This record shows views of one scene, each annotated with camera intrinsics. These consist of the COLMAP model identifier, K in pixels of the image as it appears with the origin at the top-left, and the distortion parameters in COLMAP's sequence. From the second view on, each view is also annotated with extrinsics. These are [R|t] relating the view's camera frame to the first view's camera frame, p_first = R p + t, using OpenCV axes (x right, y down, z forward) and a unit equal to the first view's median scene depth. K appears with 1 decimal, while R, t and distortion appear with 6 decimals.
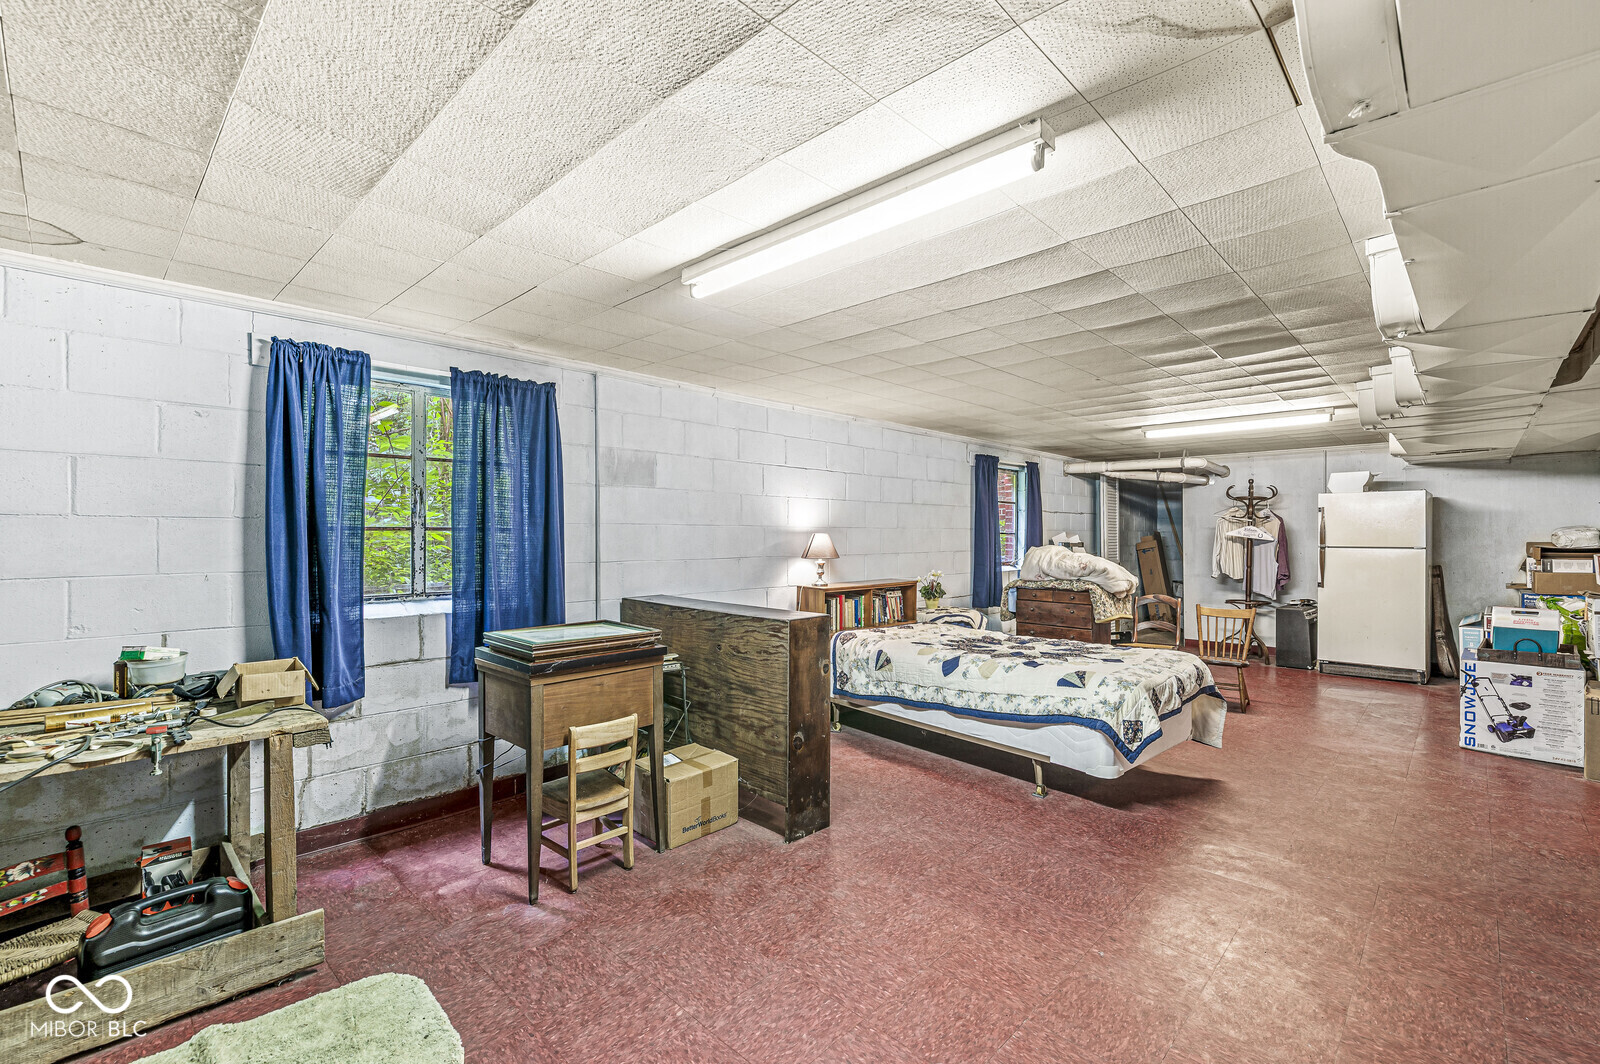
lens RADIAL K [[697.1, 0, 798.6], [0, 697.1, 529.8], [0, 0, 1]] dist [-0.002664, 0.000549]
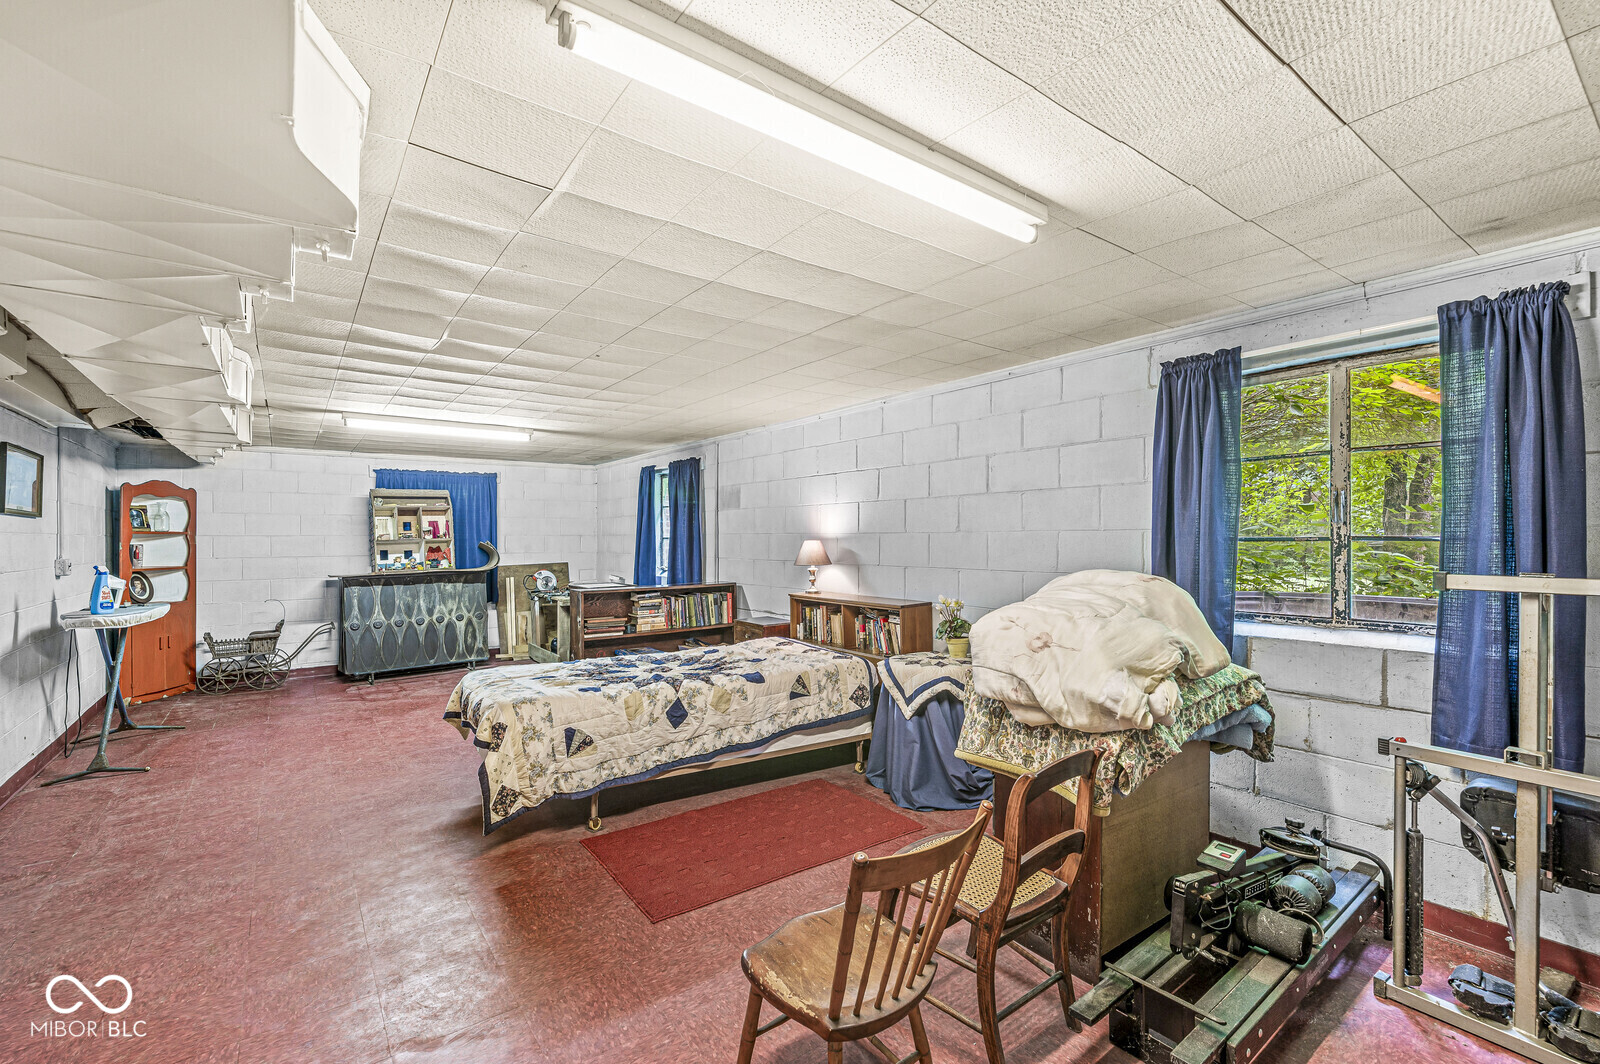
lens RADIAL K [[697.1, 0, 796.1], [0, 697.1, 543.6], [0, 0, 1]] dist [-0.002664, 0.000549]
pose [[-0.153220, -0.007641, -0.988163, 1.012110], [-0.004175, 0.999966, -0.007085, 0.017775], [0.988183, 0.003040, -0.153247, 1.127842]]
